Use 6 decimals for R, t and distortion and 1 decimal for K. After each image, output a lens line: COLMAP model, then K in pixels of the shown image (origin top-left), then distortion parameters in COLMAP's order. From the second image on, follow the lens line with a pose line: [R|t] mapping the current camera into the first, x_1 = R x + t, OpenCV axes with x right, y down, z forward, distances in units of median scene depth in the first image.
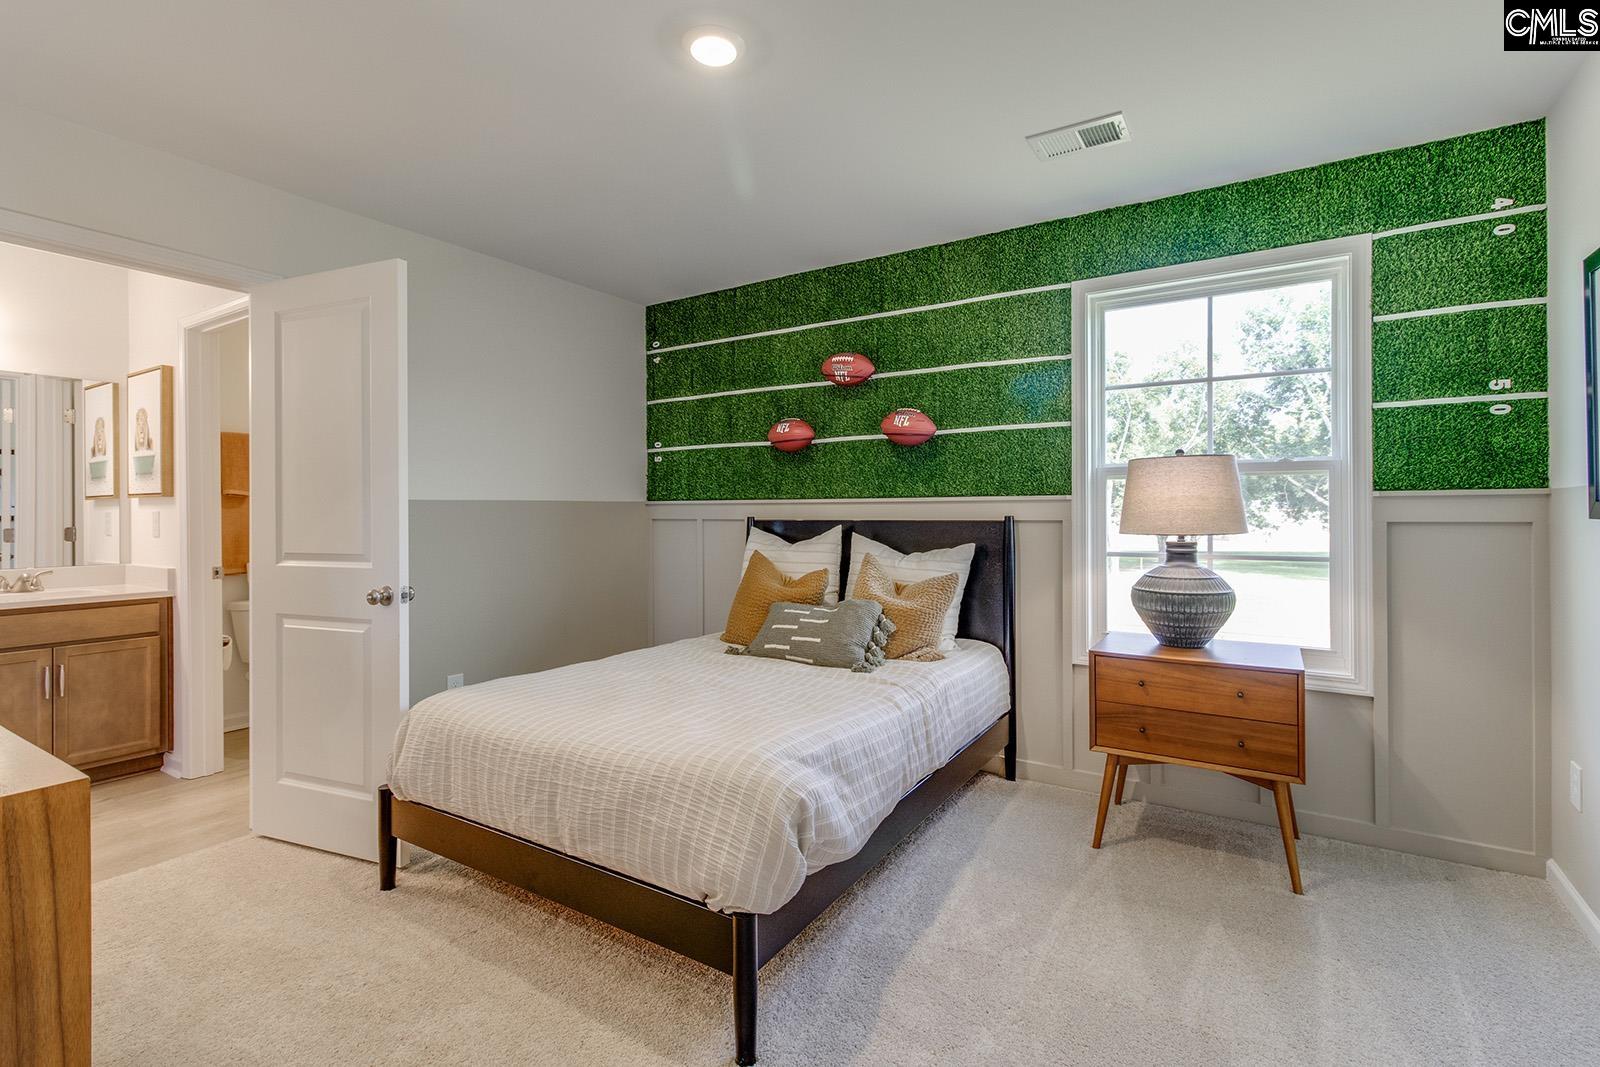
lens RADIAL K [[742.8, 0, 802.9], [0, 742.8, 511.7], [0, 0, 1]] dist [-0.001289, -0.000281]
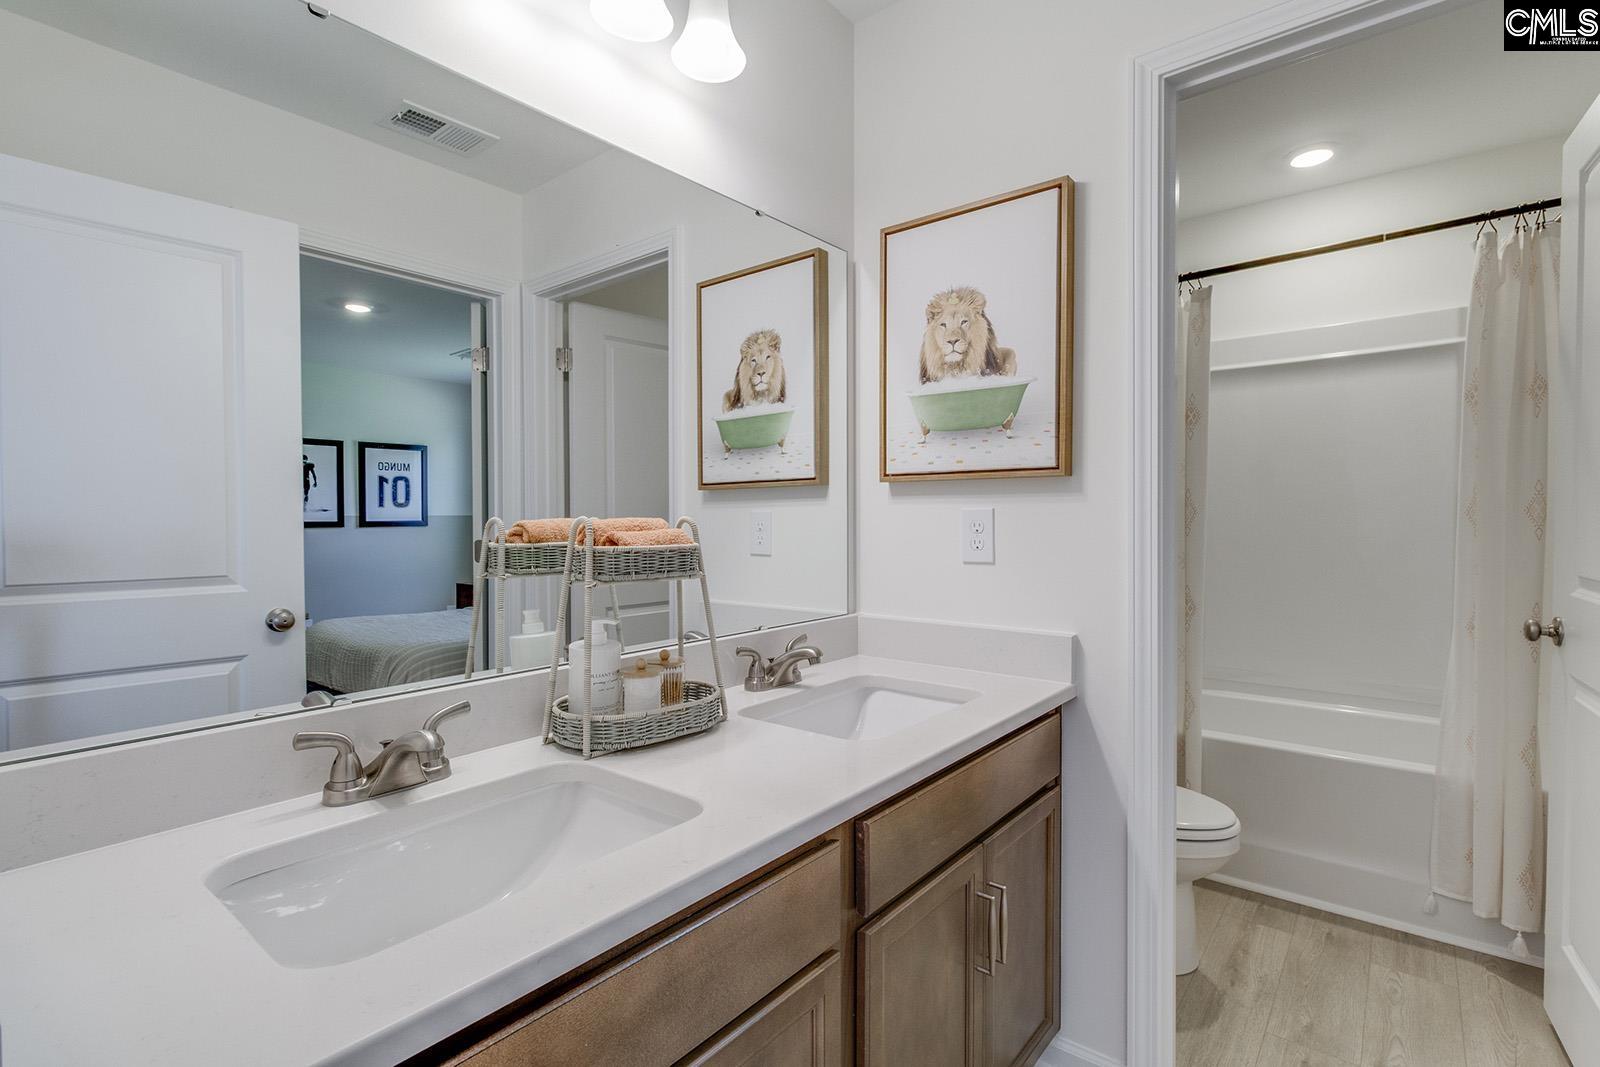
lens RADIAL K [[742.8, 0, 802.9], [0, 742.8, 511.7], [0, 0, 1]] dist [-0.001289, -0.000281]
pose [[0.993450, -0.000966, -0.114261, -0.876952], [0.000641, 0.999996, -0.002882, 0.002342], [0.114263, 0.002789, 0.993447, 0.490563]]
